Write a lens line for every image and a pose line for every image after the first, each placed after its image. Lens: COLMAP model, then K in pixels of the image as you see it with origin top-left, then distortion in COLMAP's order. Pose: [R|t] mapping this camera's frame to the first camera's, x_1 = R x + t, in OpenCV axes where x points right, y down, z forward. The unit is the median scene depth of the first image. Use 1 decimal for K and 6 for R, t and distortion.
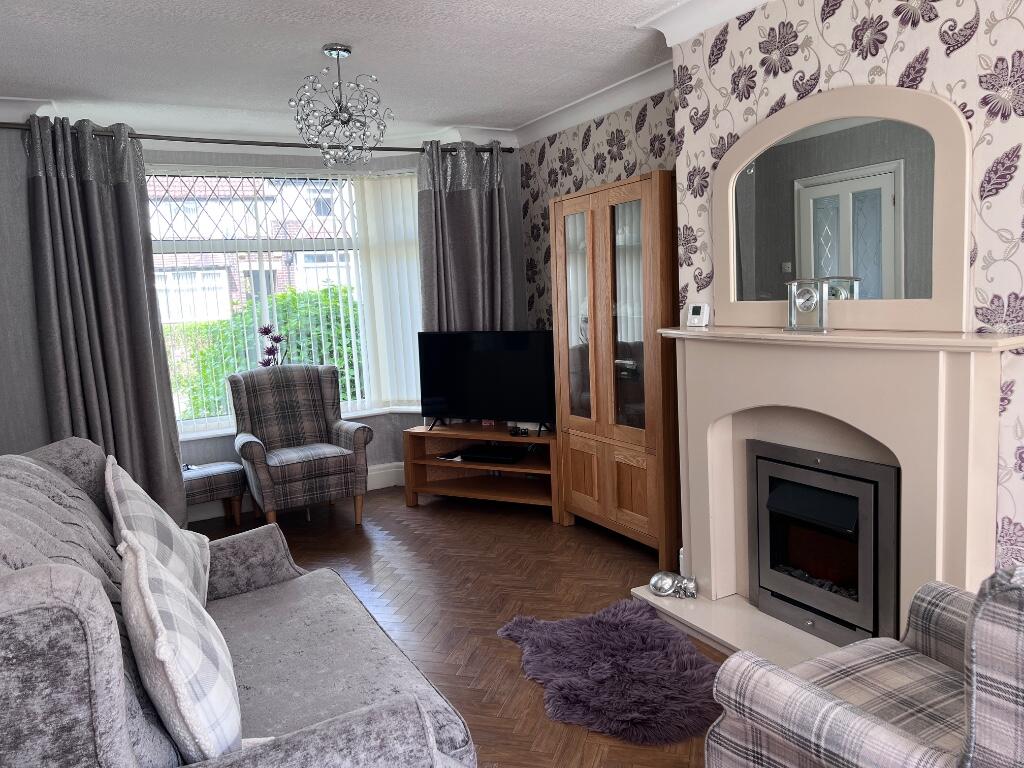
lens RADIAL K [[772.6, 0, 505.8], [0, 772.6, 385.2], [0, 0, 1]] dist [0.089435, -0.084502]
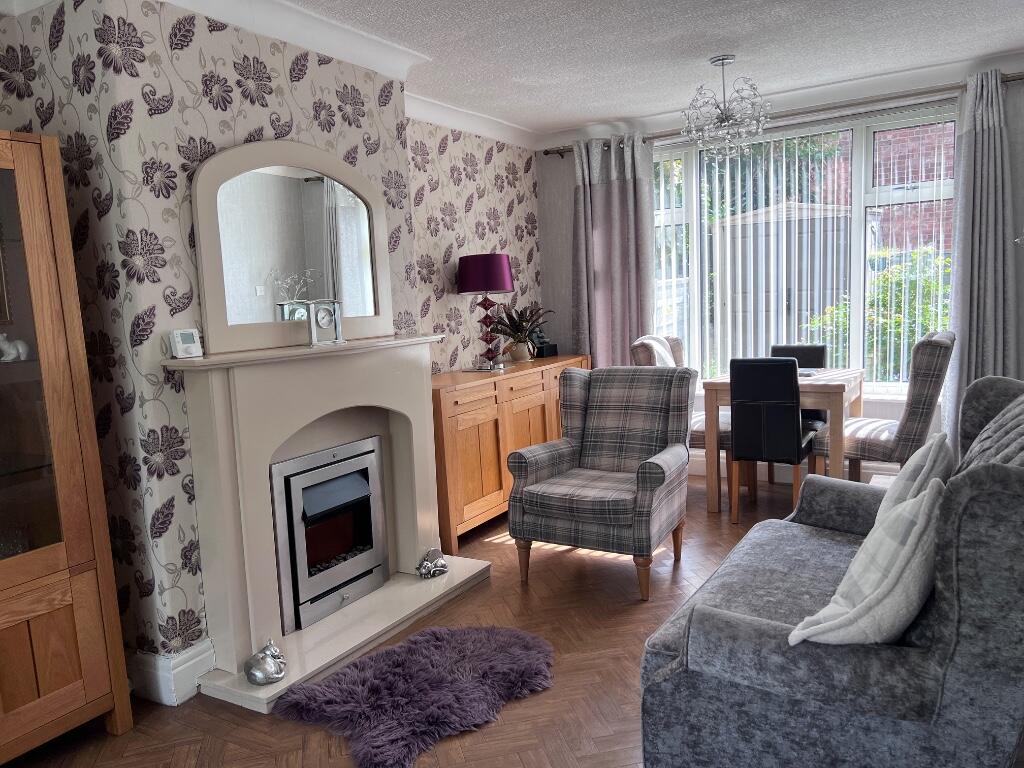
lens RADIAL K [[772.6, 0, 505.8], [0, 772.6, 385.2], [0, 0, 1]] dist [0.089435, -0.084502]
pose [[-0.508087, -0.026948, 0.860884, -0.675195], [0.179846, 0.974159, 0.136638, -0.108121], [-0.842320, 0.224250, -0.490111, 1.223484]]
